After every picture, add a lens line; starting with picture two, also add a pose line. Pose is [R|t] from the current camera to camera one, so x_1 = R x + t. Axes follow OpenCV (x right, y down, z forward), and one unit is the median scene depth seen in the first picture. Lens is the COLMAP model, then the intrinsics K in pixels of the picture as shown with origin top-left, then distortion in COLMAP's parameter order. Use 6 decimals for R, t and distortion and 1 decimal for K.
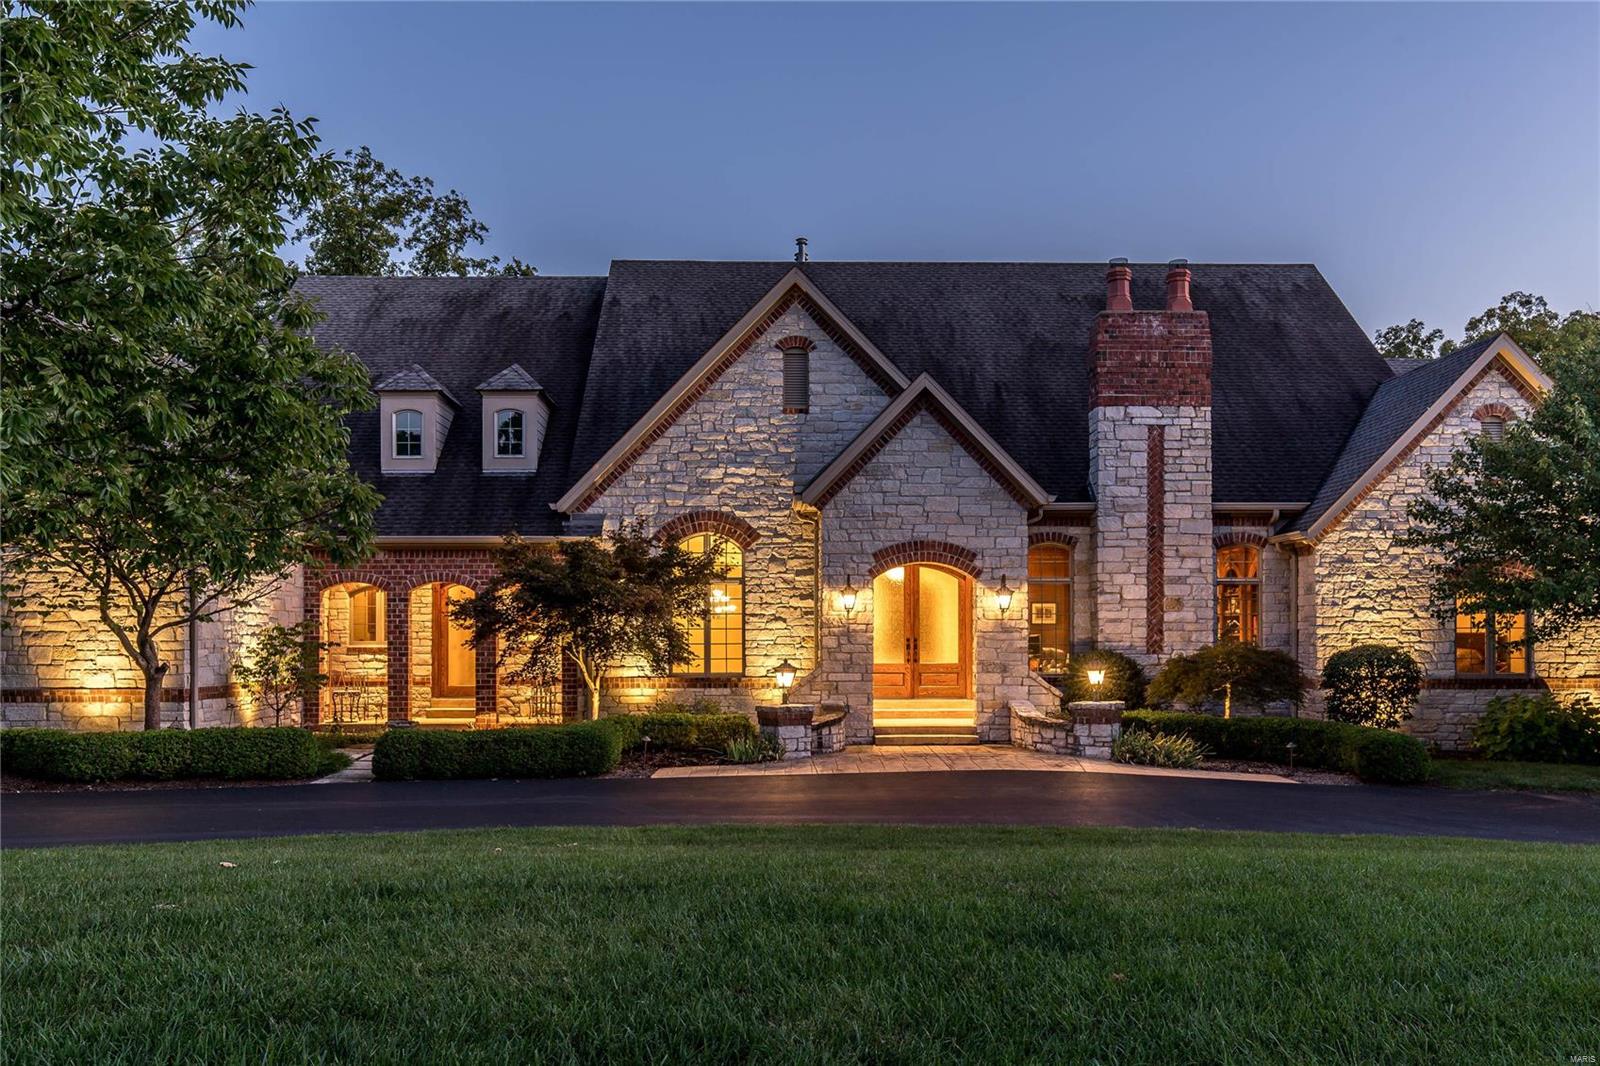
lens RADIAL K [[1339.0, 0, 799.5], [0, 1339.0, 575.6], [0, 0, 1]] dist [0.004368, 0.000175]
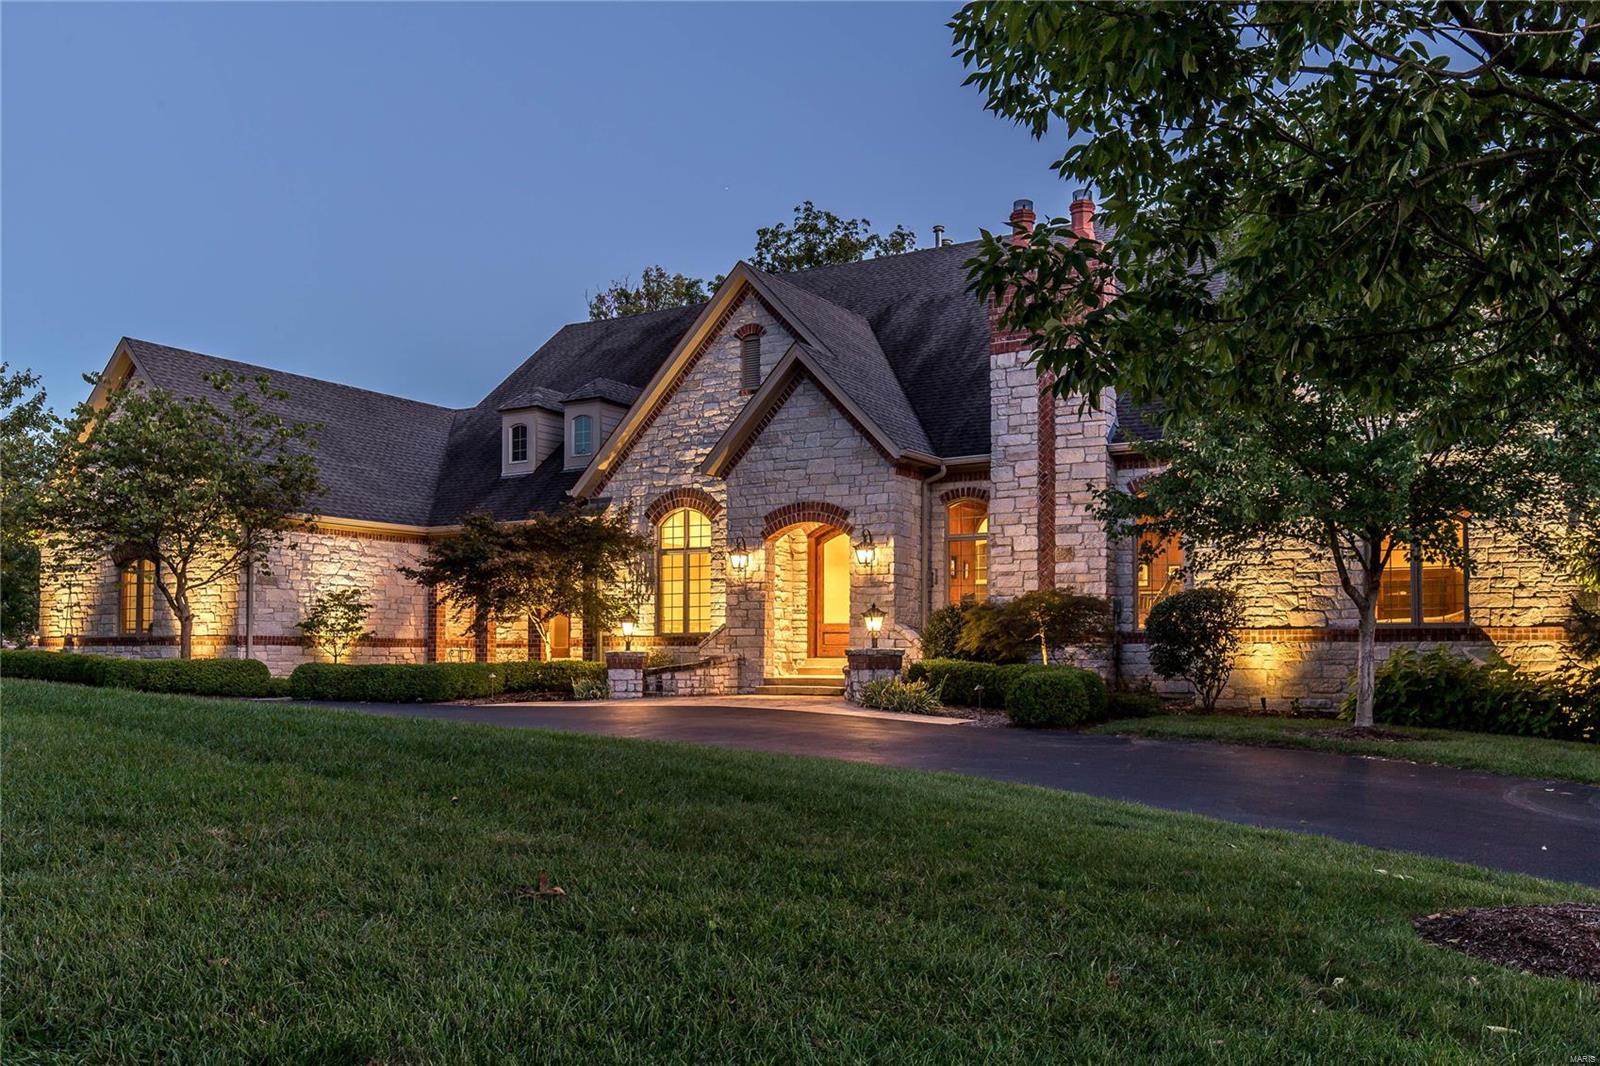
lens RADIAL K [[1339.0, 0, 799.9], [0, 1339.0, 544.6], [0, 0, 1]] dist [0.004368, 0.000175]
pose [[0.847153, -0.043222, -0.529588, 0.617845], [0.022424, 0.998706, -0.045638, 0.053040], [0.530876, 0.026786, 0.847026, 0.102438]]
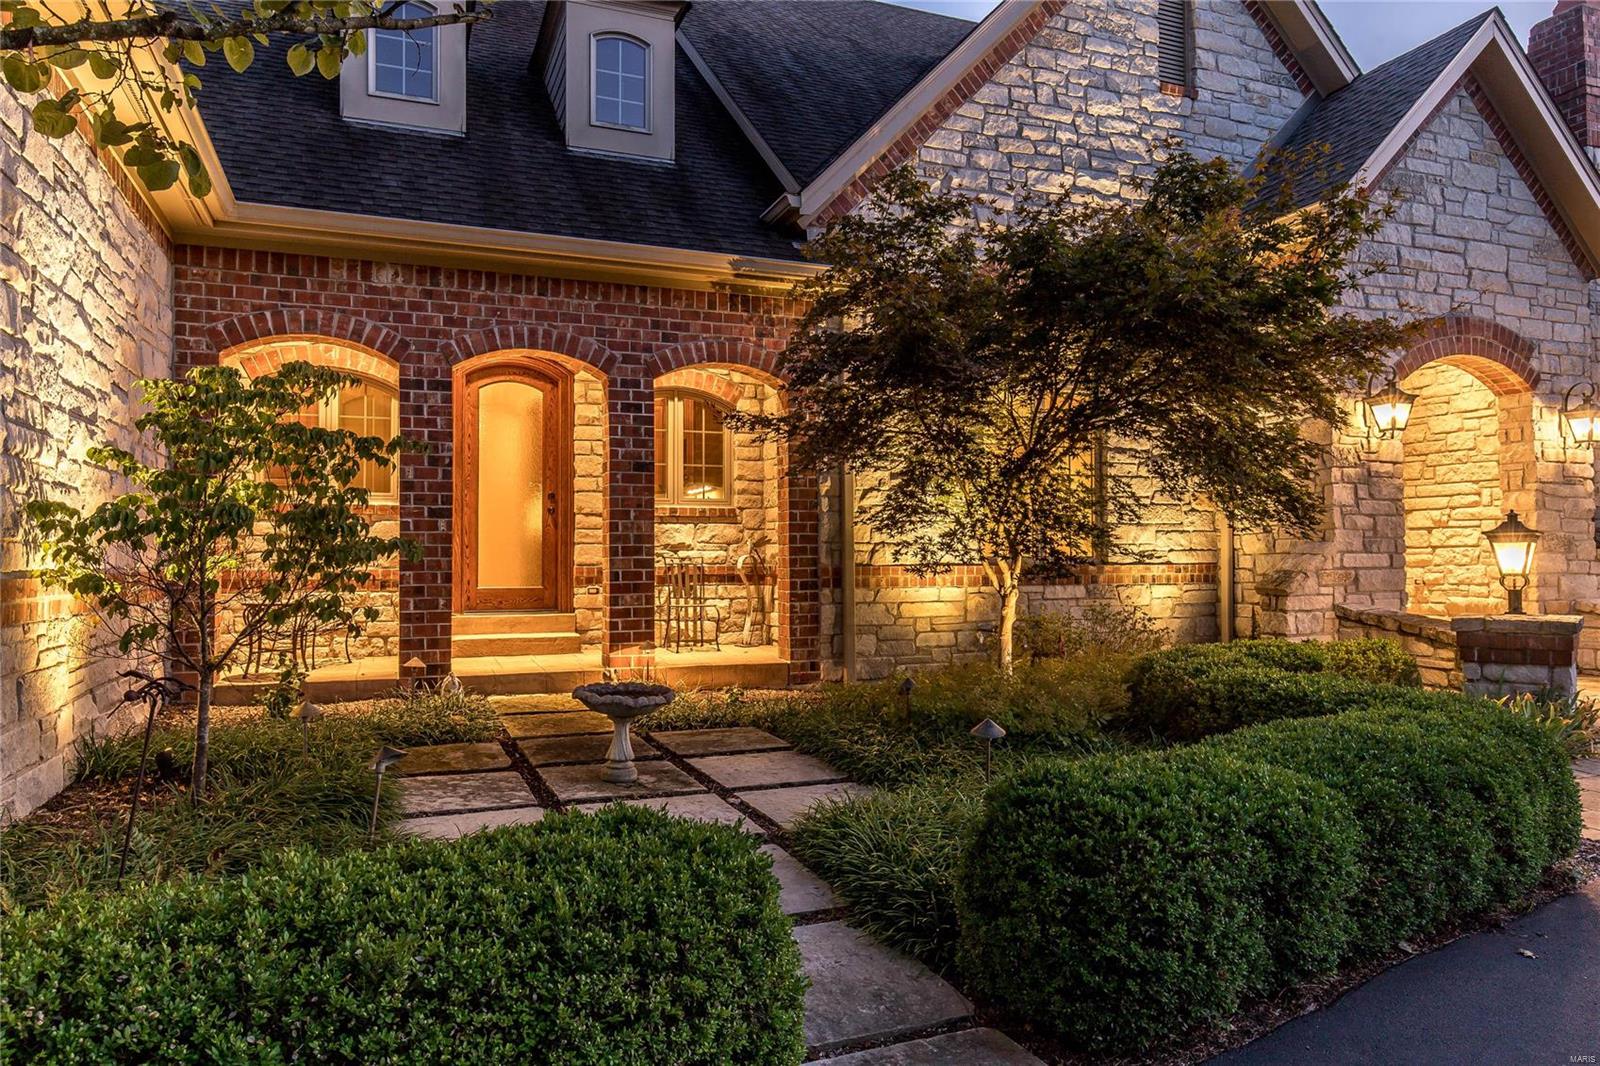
lens RADIAL K [[1048.9, 0, 817.6], [0, 1048.9, 506.5], [0, 0, 1]] dist [0.005553, 0.000368]
pose [[0.938599, 0.016449, 0.344618, -0.300487], [-0.015806, 0.999864, -0.004674, 0.056920], [-0.344648, -0.001060, 0.938731, 0.651025]]
